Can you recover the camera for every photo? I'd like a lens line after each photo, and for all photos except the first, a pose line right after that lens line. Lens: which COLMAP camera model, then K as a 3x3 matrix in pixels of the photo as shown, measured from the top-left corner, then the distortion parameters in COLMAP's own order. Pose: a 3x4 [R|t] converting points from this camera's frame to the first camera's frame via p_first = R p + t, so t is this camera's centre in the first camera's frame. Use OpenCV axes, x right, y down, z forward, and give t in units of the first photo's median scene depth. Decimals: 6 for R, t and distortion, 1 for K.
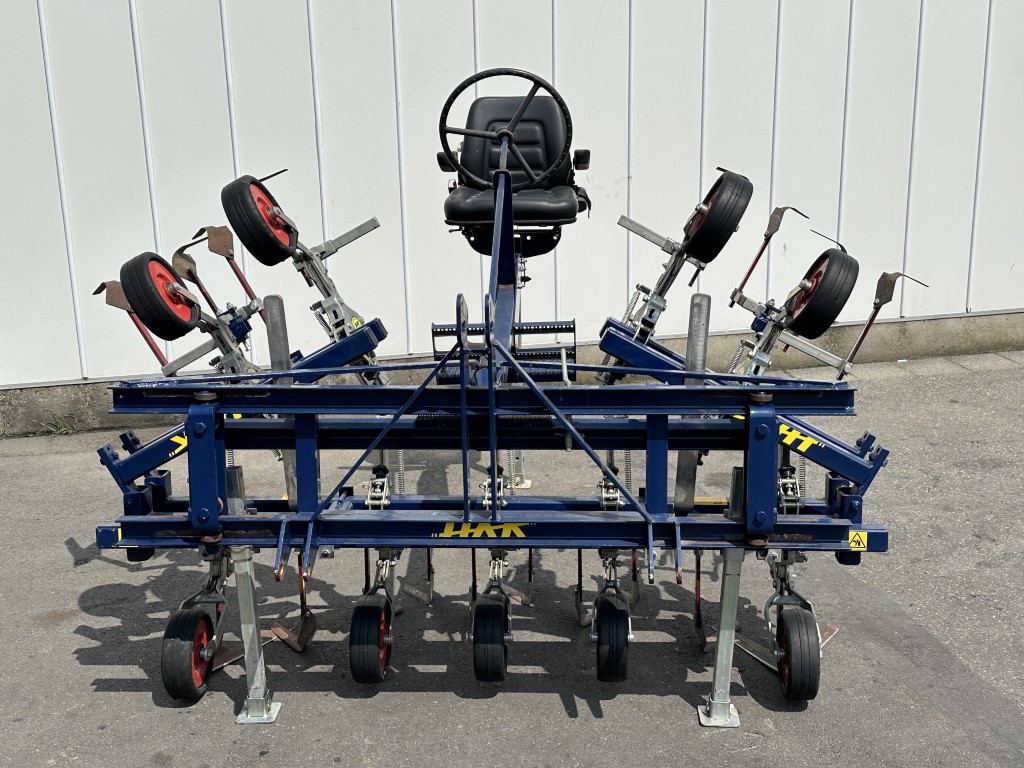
lens RADIAL K [[1255.7, 0, 521.9], [0, 1255.7, 388.1], [0, 0, 1]] dist [0.078501, 0.000000]
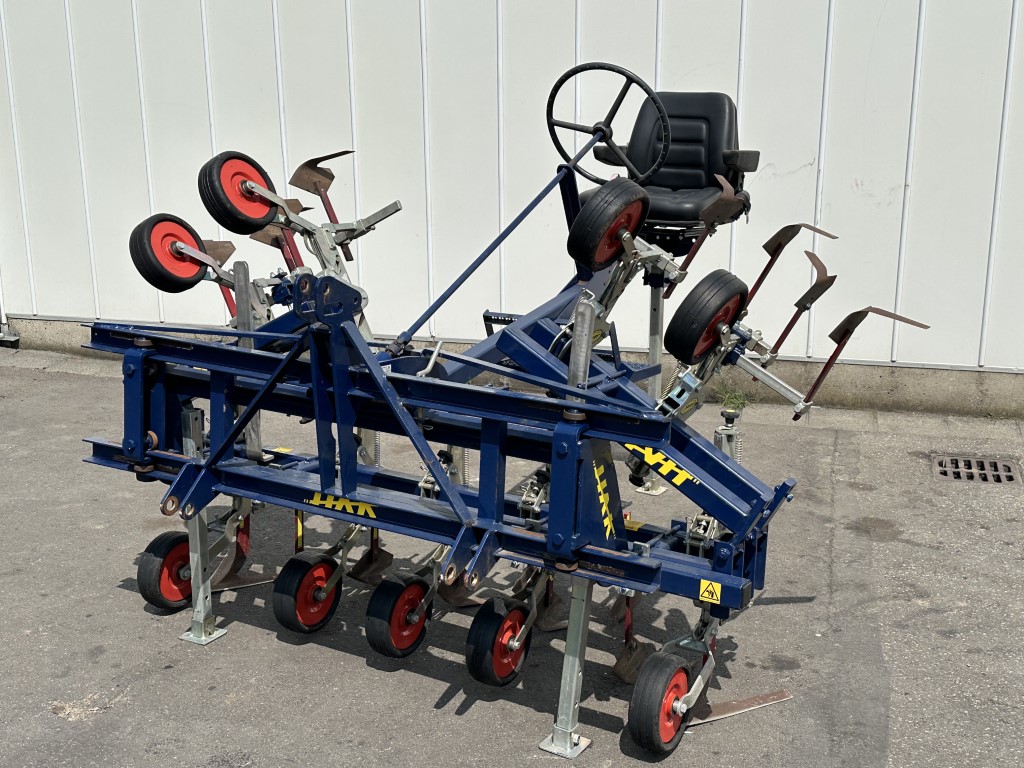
lens RADIAL K [[1255.7, 0, 507.6], [0, 1255.7, 386.3], [0, 0, 1]] dist [0.078501, 0.000000]
pose [[0.888724, 0.138374, -0.437062, 0.505860], [-0.136330, 0.990001, 0.036222, -0.037776], [0.437704, 0.027393, 0.898702, 0.116117]]
